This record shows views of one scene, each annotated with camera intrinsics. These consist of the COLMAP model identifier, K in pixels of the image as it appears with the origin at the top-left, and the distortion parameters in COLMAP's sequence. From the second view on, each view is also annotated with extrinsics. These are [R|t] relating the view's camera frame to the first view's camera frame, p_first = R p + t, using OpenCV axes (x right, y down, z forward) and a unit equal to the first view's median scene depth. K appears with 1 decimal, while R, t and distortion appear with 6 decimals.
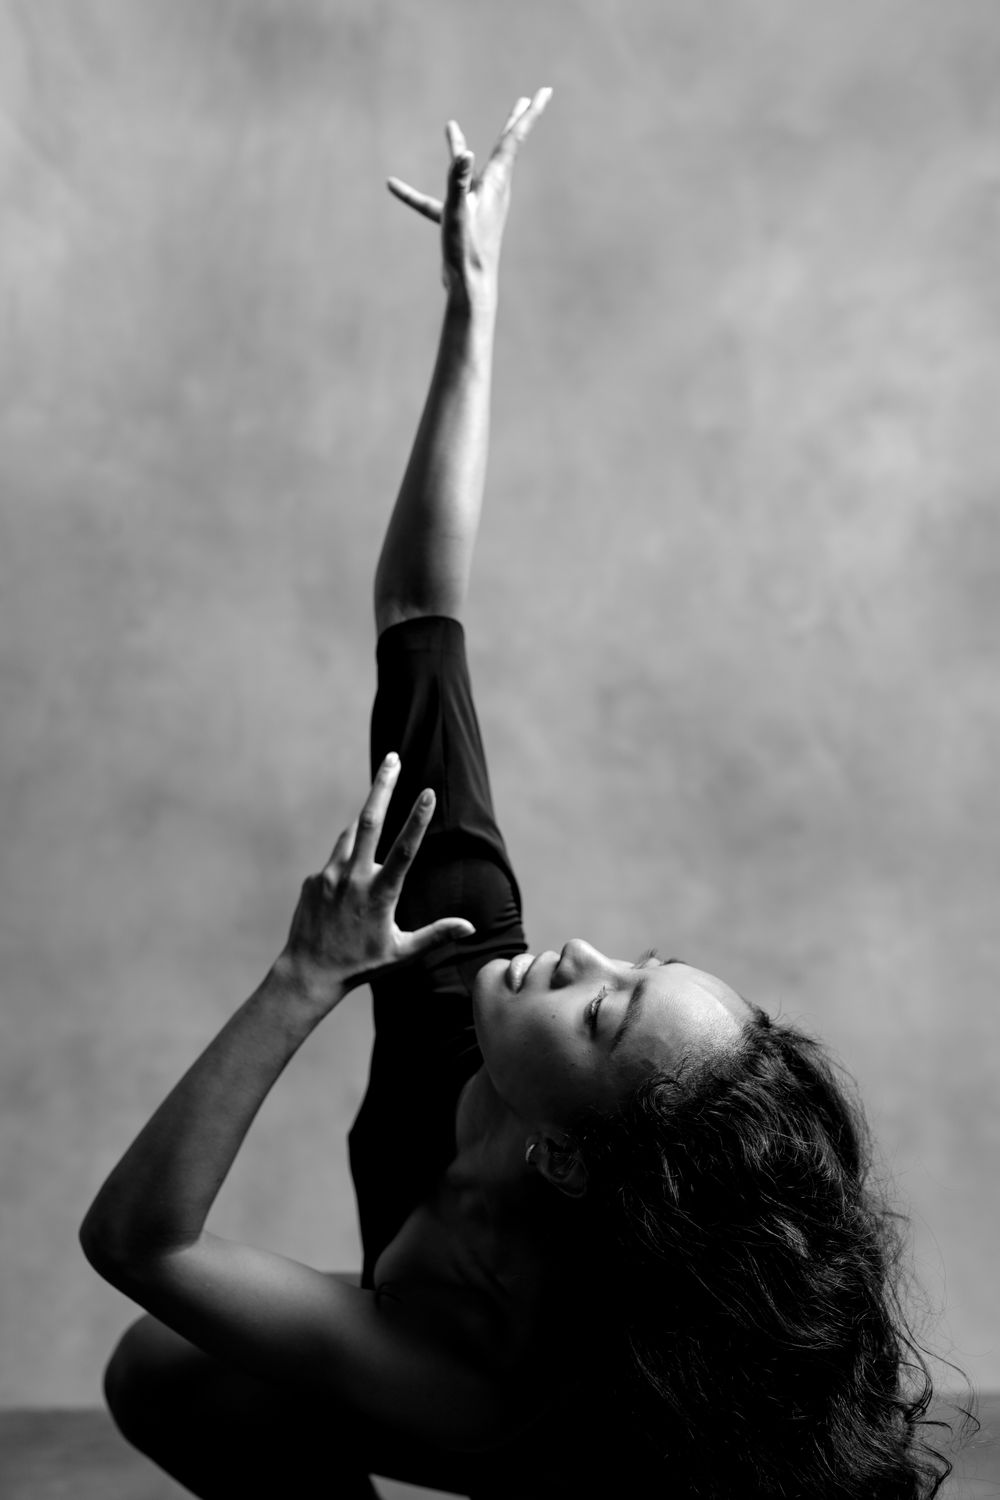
lens RADIAL K [[2244.3, 0, 510.2], [0, 2244.3, 748.4], [0, 0, 1]] dist [0.013952, 0.063723]
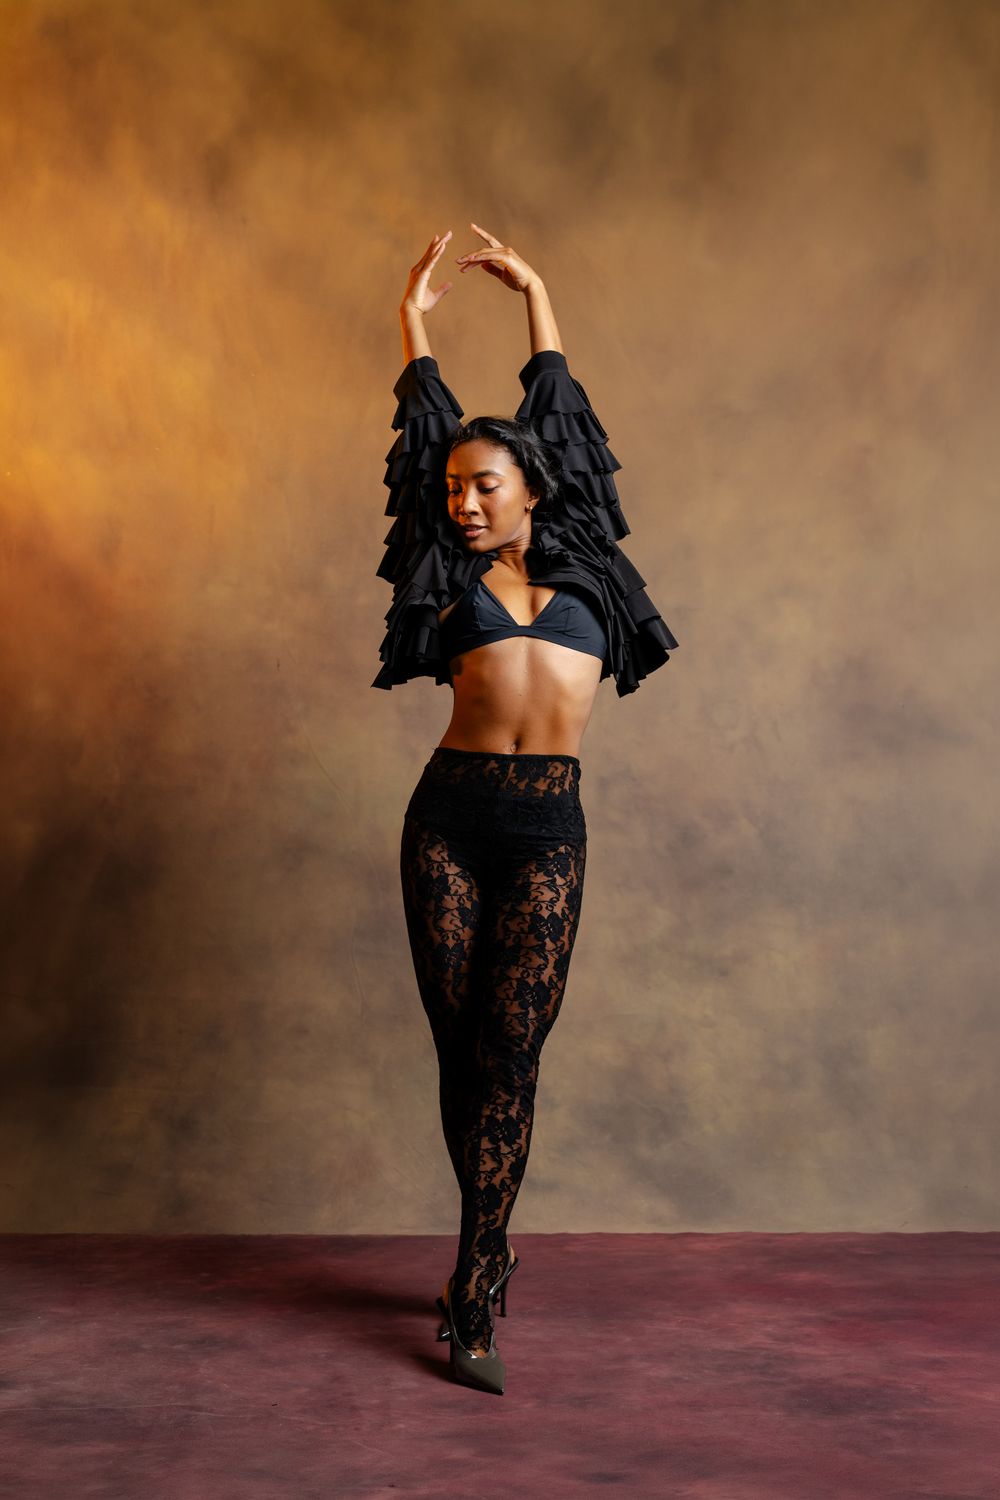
lens RADIAL K [[2244.3, 0, 510.2], [0, 2244.3, 748.4], [0, 0, 1]] dist [0.013952, 0.063723]
pose [[0.999876, 0.015347, 0.003567, -0.024965], [-0.015237, 0.999460, -0.029108, -0.001876], [-0.004012, 0.029050, 0.999570, -0.502562]]
